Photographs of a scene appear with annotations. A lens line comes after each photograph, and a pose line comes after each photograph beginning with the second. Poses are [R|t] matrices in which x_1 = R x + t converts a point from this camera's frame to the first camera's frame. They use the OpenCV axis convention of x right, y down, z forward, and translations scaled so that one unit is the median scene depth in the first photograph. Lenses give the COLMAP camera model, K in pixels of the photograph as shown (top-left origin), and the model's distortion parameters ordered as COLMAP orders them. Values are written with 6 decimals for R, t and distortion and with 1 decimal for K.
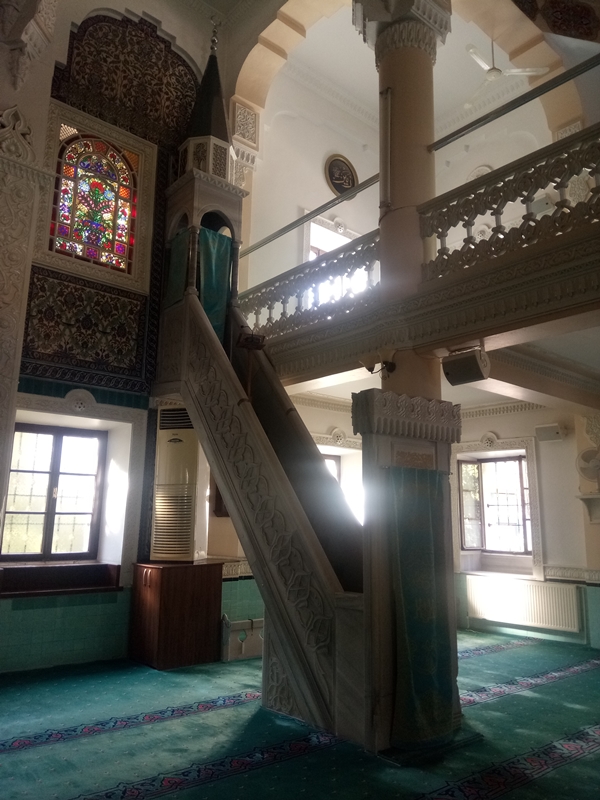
lens RADIAL K [[610.4, 0, 300.0], [0, 610.4, 400.0], [0, 0, 1]] dist [0.082455, -0.120571]
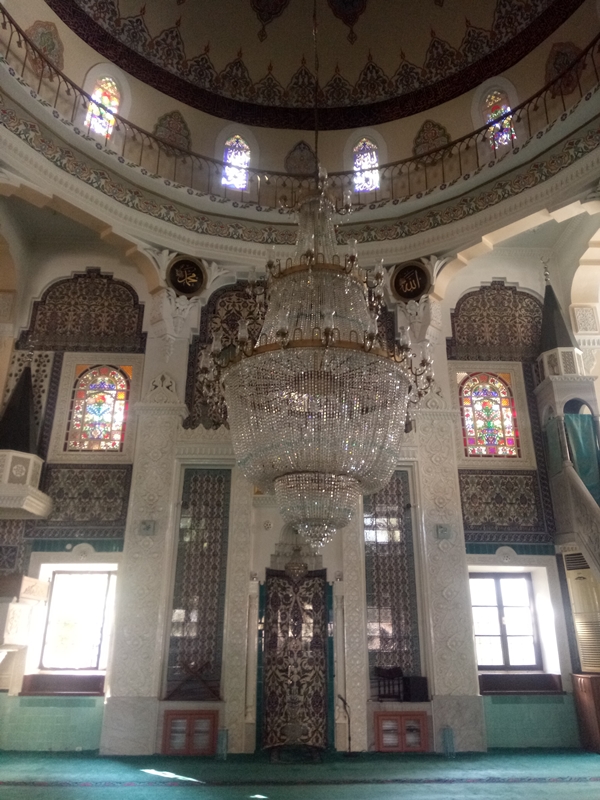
lens RADIAL K [[613.7, 0, 309.1], [0, 613.7, 396.9], [0, 0, 1]] dist [0.134183, -0.197802]
pose [[0.787603, -0.242704, -0.566371, 0.197240], [0.138620, 0.965389, -0.220926, -0.093206], [0.600389, 0.095491, 0.793987, -0.474775]]
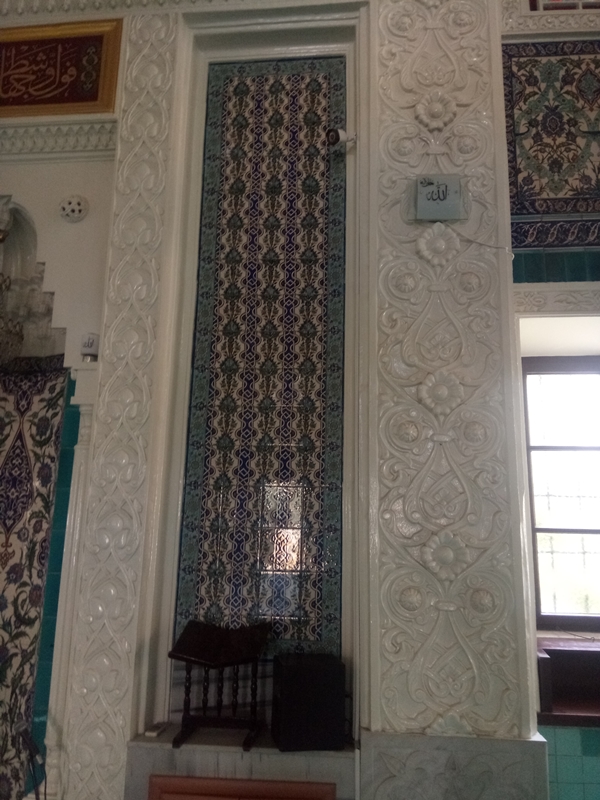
lens RADIAL K [[624.0, 0, 304.2], [0, 624.0, 397.9], [0, 0, 1]] dist [0.106129, -0.149168]
pose [[0.693461, -0.159633, -0.702587, -0.211131], [0.140893, 0.986365, -0.085047, 0.085016], [0.706584, -0.040013, 0.706497, 0.469398]]
